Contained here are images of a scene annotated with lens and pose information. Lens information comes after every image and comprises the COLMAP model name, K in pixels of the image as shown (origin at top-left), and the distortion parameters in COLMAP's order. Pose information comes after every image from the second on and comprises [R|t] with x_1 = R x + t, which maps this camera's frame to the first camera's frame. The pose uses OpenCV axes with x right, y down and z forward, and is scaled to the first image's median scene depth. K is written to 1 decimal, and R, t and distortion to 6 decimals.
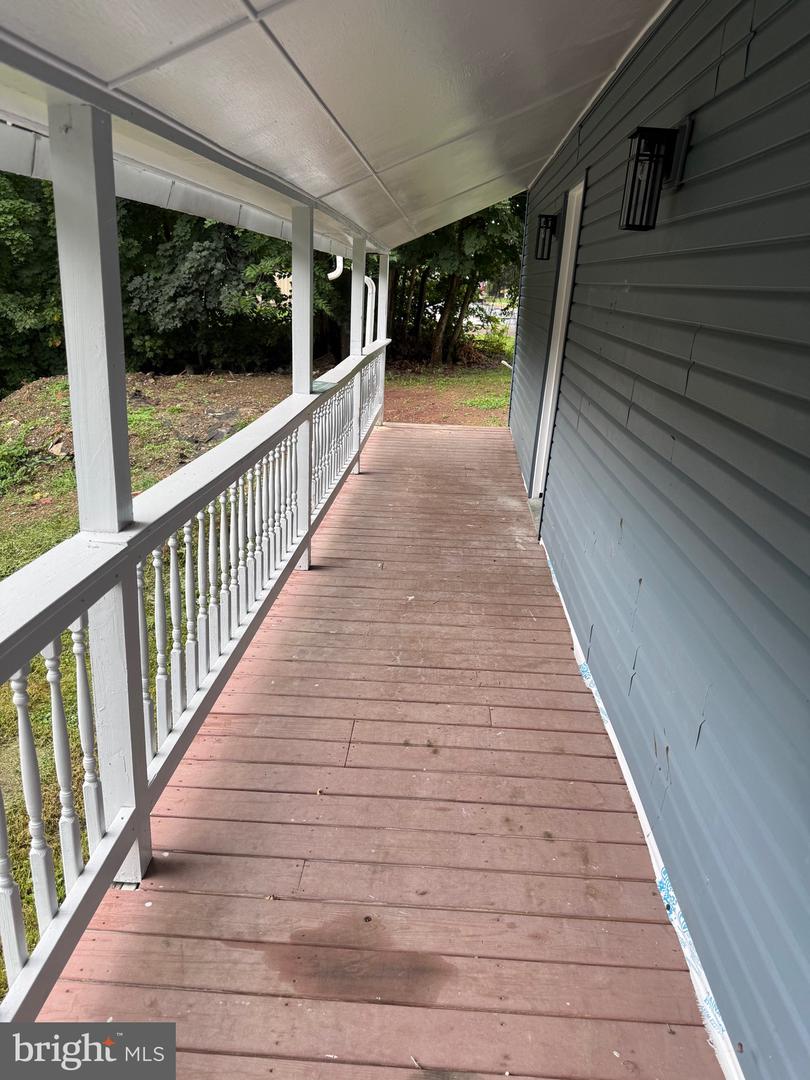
lens RADIAL K [[771.9, 0, 405.5], [0, 771.9, 541.9], [0, 0, 1]] dist [0.040614, -0.050167]
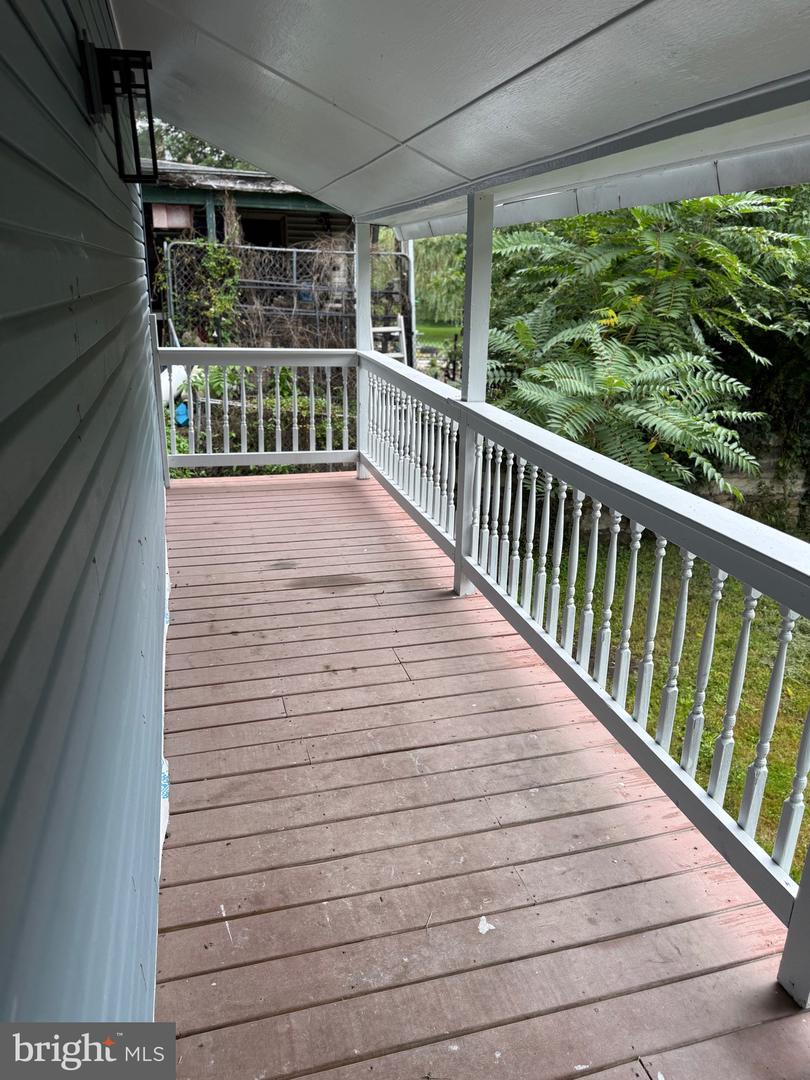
lens RADIAL K [[771.9, 0, 406.9], [0, 771.9, 539.3], [0, 0, 1]] dist [0.040614, -0.050167]
pose [[-0.945288, 0.032010, -0.324662, 0.284313], [-0.169902, 0.801259, 0.573687, -0.545497], [0.278502, 0.597461, -0.751982, 1.719839]]
